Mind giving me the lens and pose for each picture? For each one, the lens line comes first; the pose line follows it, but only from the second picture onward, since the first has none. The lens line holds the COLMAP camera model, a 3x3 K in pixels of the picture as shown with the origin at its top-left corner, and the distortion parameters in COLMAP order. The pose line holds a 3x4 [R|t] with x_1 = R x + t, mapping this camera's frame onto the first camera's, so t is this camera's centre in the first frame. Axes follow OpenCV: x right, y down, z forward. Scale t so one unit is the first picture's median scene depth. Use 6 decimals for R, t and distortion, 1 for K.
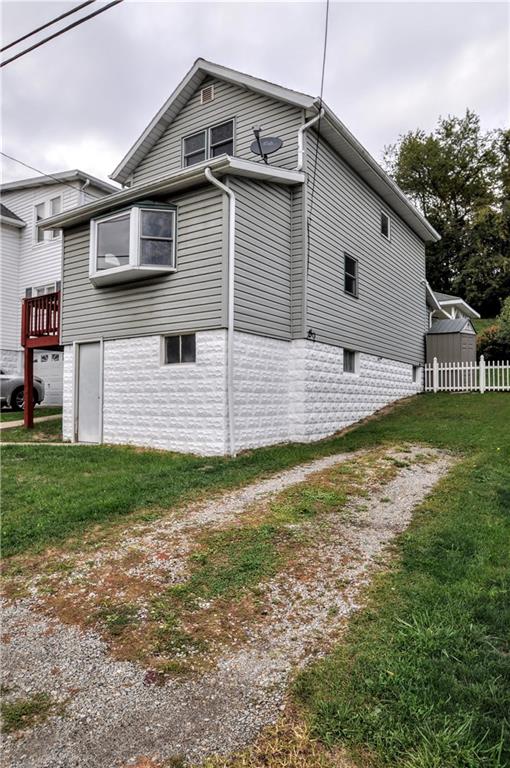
lens RADIAL K [[482.8, 0, 255.0], [0, 482.8, 384.0], [0, 0, 1]] dist [-0.023746, -0.000573]
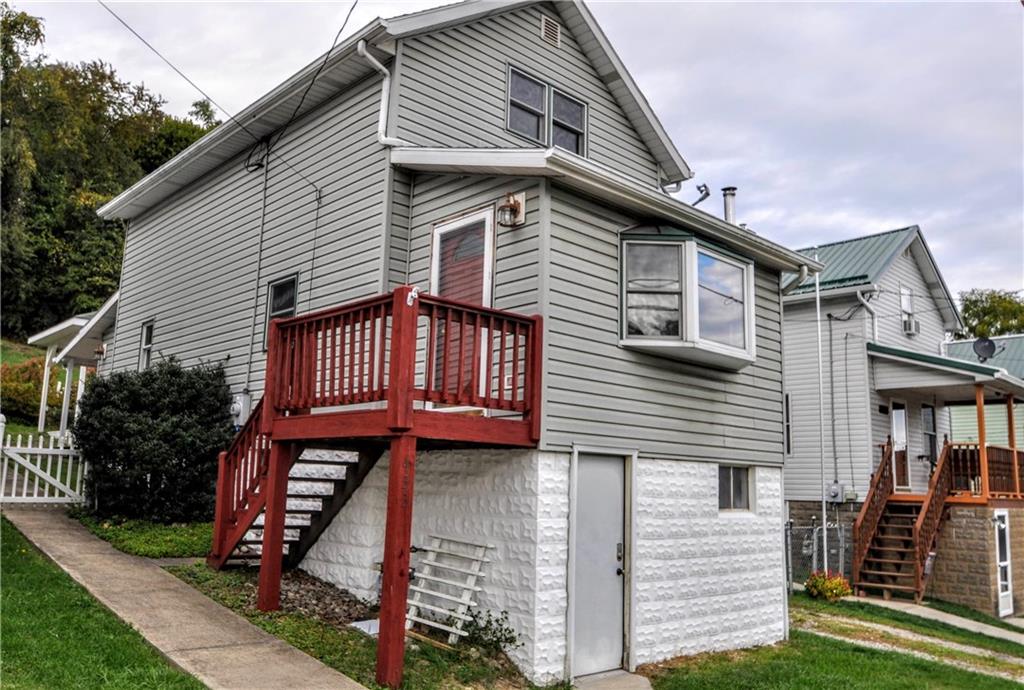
lens RADIAL K [[839.4, 0, 512.0], [0, 839.4, 345.0], [0, 0, 1]] dist [-0.049674, 0.001183]
pose [[0.210976, 0.168217, 0.962908, -1.302459], [-0.060548, 0.985438, -0.158887, -0.062424], [-0.975614, -0.024781, 0.218089, 1.009427]]
